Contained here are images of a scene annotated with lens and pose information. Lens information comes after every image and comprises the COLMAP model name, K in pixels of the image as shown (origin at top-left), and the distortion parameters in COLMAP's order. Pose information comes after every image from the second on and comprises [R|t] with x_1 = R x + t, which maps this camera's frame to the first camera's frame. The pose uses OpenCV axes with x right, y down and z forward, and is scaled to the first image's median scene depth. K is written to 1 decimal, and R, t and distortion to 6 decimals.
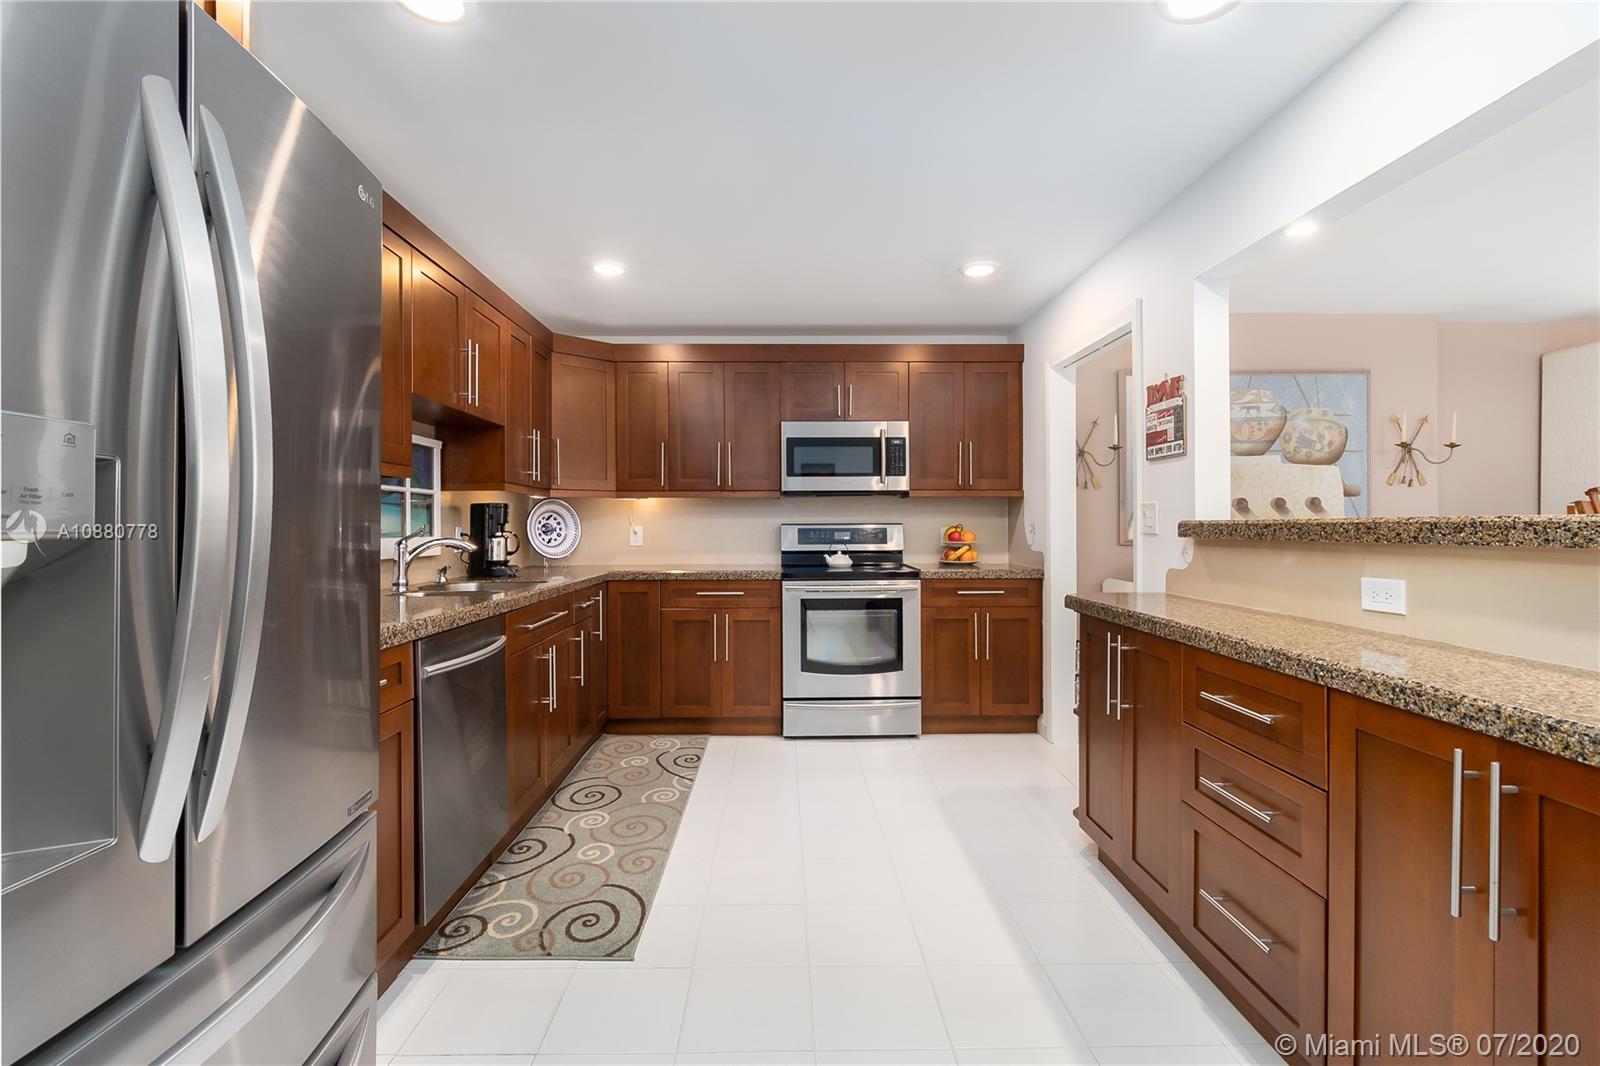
lens RADIAL K [[730.8, 0, 795.8], [0, 730.8, 526.5], [0, 0, 1]] dist [-0.001564, 0.000429]
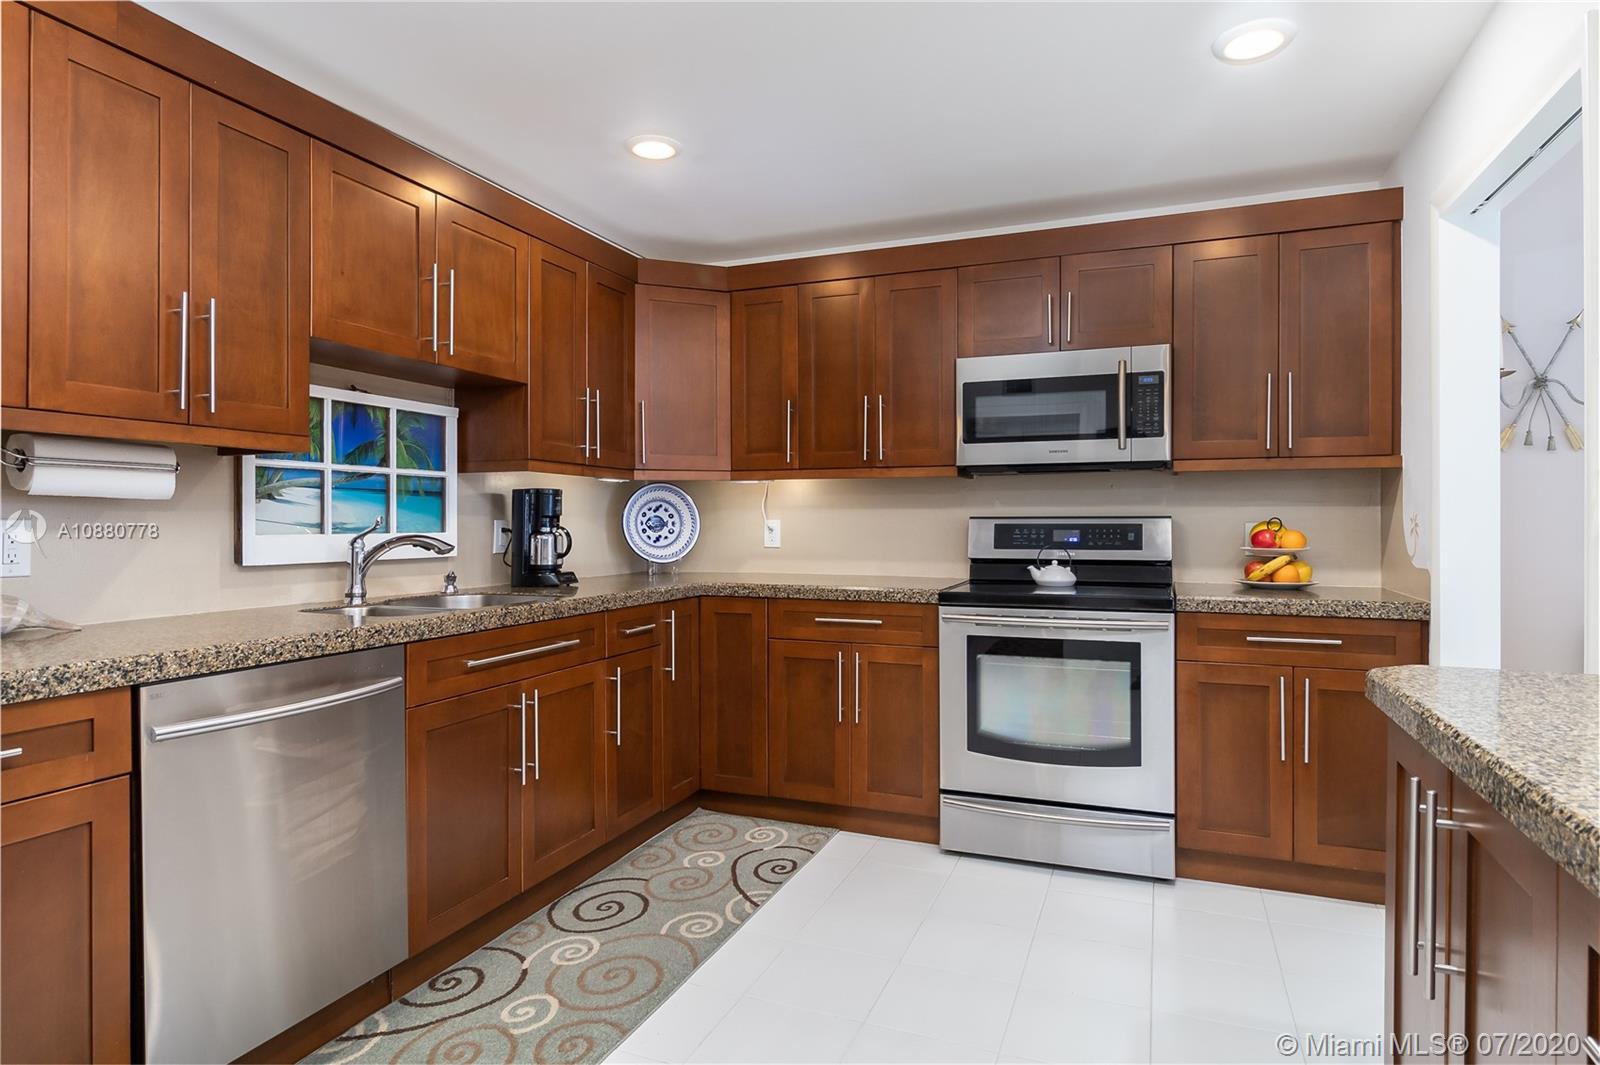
lens RADIAL K [[899.4, 0, 799.0], [0, 899.4, 522.5], [0, 0, 1]] dist [0.001044, -0.001697]
pose [[0.920384, 0.003261, -0.391001, 0.173855], [-0.002851, 0.999995, 0.001629, 0.000532], [0.391005, -0.000384, 0.920389, 0.223627]]
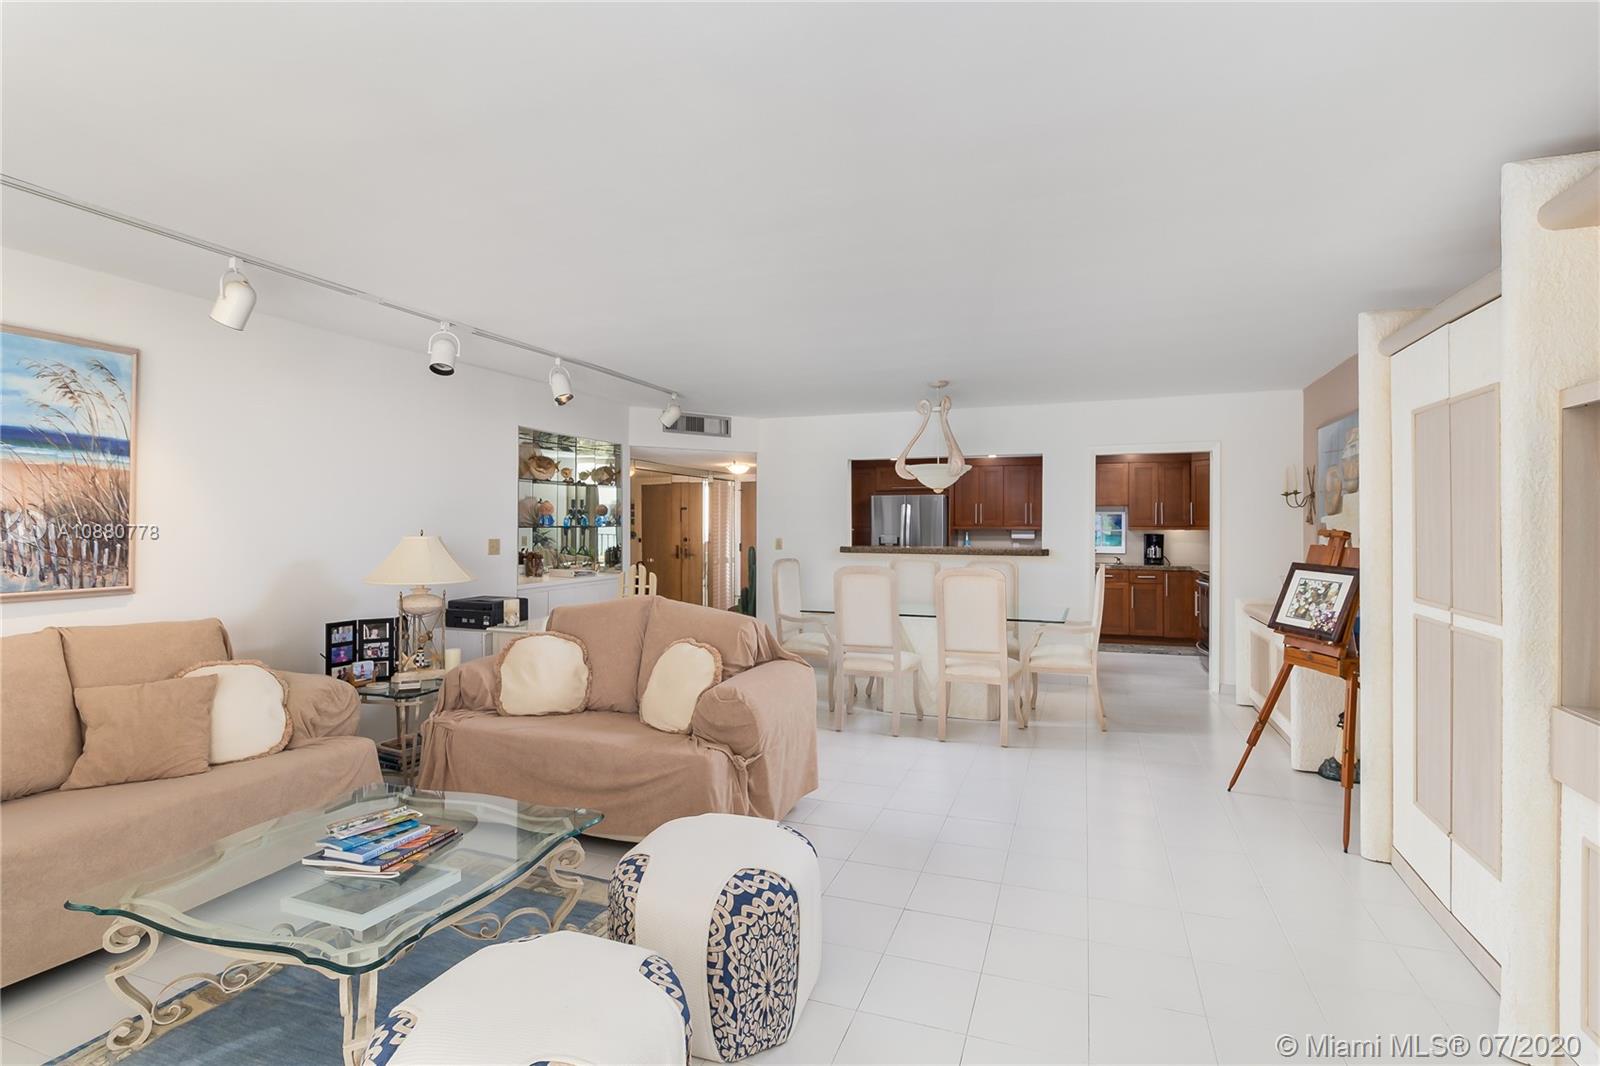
lens RADIAL K [[807.9, 0, 797.2], [0, 807.9, 533.8], [0, 0, 1]] dist [-0.001024, -0.000388]
pose [[-0.352227, 0.003844, -0.935907, 2.227013], [-0.004037, 0.999976, 0.005627, -0.037457], [0.935906, 0.005760, -0.352203, 0.751549]]
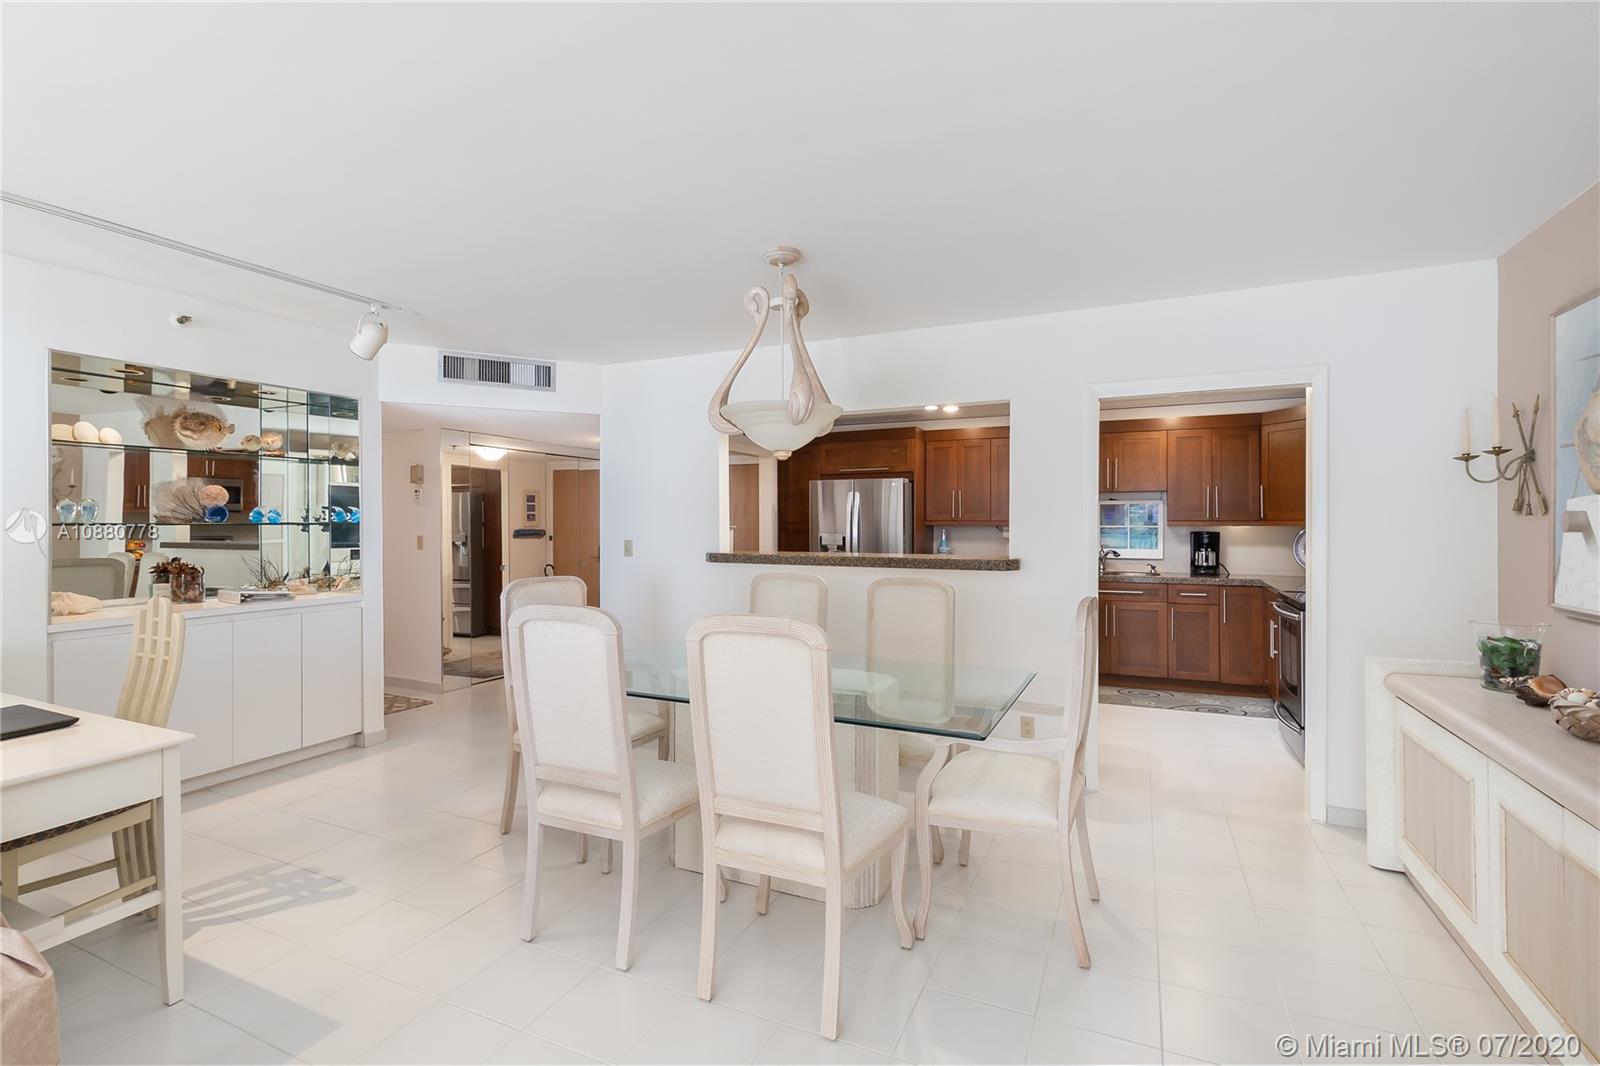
lens RADIAL K [[730.8, 0, 803.6], [0, 730.8, 525.9], [0, 0, 1]] dist [-0.001564, 0.000429]
pose [[-0.434538, -0.000538, -0.900653, 1.346648], [-0.001429, 0.999999, 0.000092, -0.038473], [0.900652, 0.001327, -0.434538, 0.805806]]
